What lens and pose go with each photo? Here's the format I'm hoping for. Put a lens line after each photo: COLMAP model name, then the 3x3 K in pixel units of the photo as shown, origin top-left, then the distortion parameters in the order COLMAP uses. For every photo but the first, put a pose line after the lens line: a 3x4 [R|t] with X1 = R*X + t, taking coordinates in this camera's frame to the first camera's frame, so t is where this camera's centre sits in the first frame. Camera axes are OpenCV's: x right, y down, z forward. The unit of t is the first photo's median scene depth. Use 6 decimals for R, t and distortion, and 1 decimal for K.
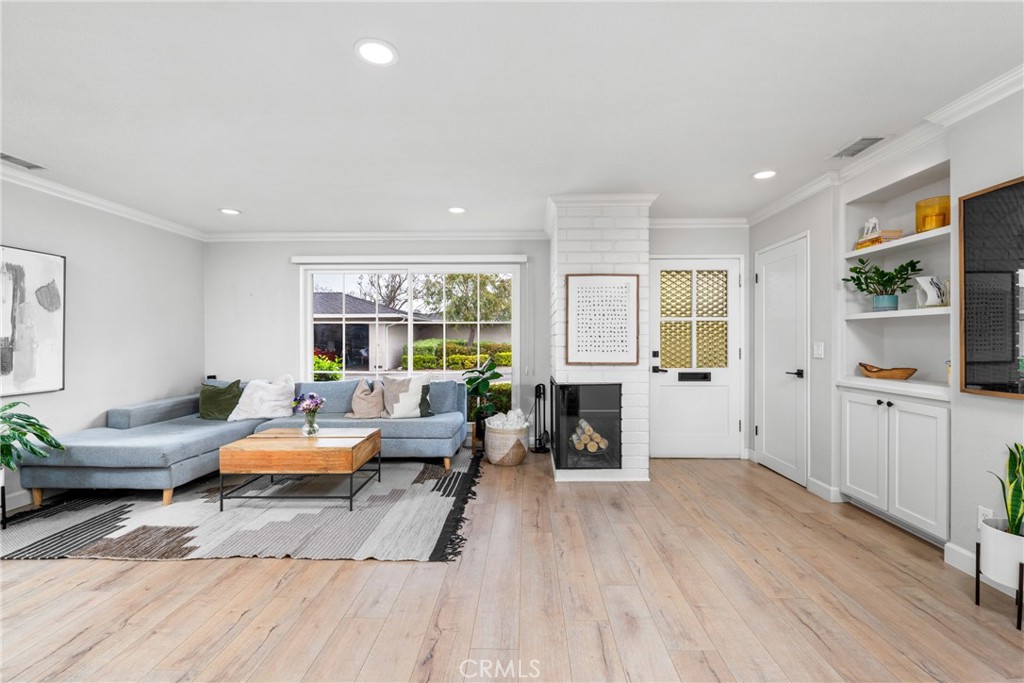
lens RADIAL K [[444.2, 0, 517.7], [0, 444.2, 341.2], [0, 0, 1]] dist [0.000496, -0.000904]
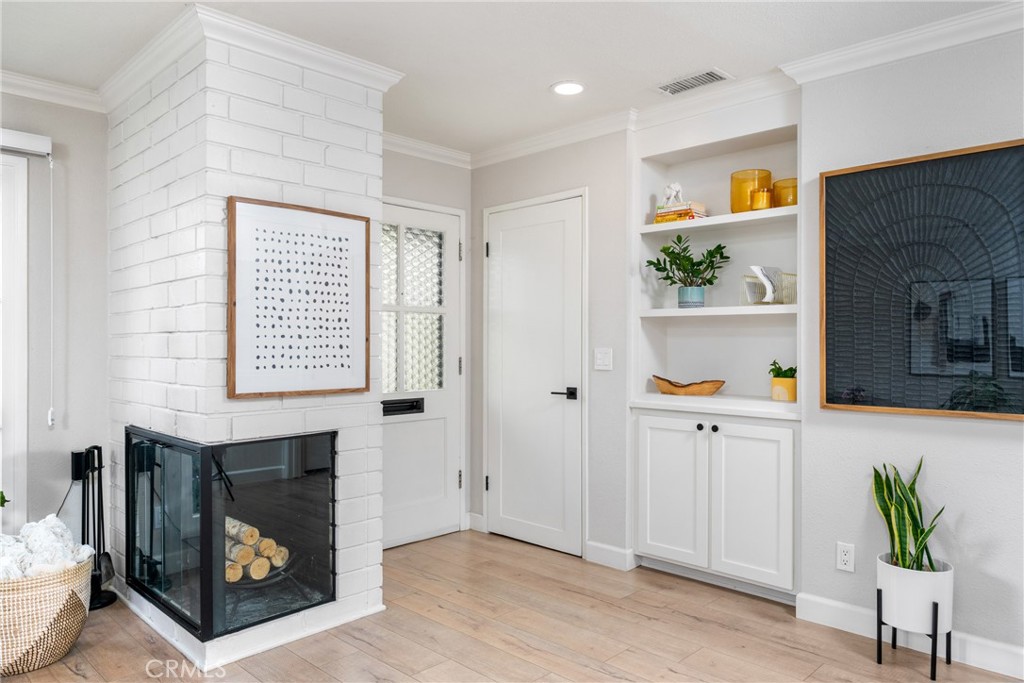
lens RADIAL K [[685.7, 0, 514.4], [0, 685.7, 347.1], [0, 0, 1]] dist [0.005779, -0.006255]
pose [[0.685533, -0.001729, 0.728039, -0.223404], [-0.000674, 0.999995, 0.003010, -0.002184], [-0.728041, -0.002555, 0.685529, 0.371323]]
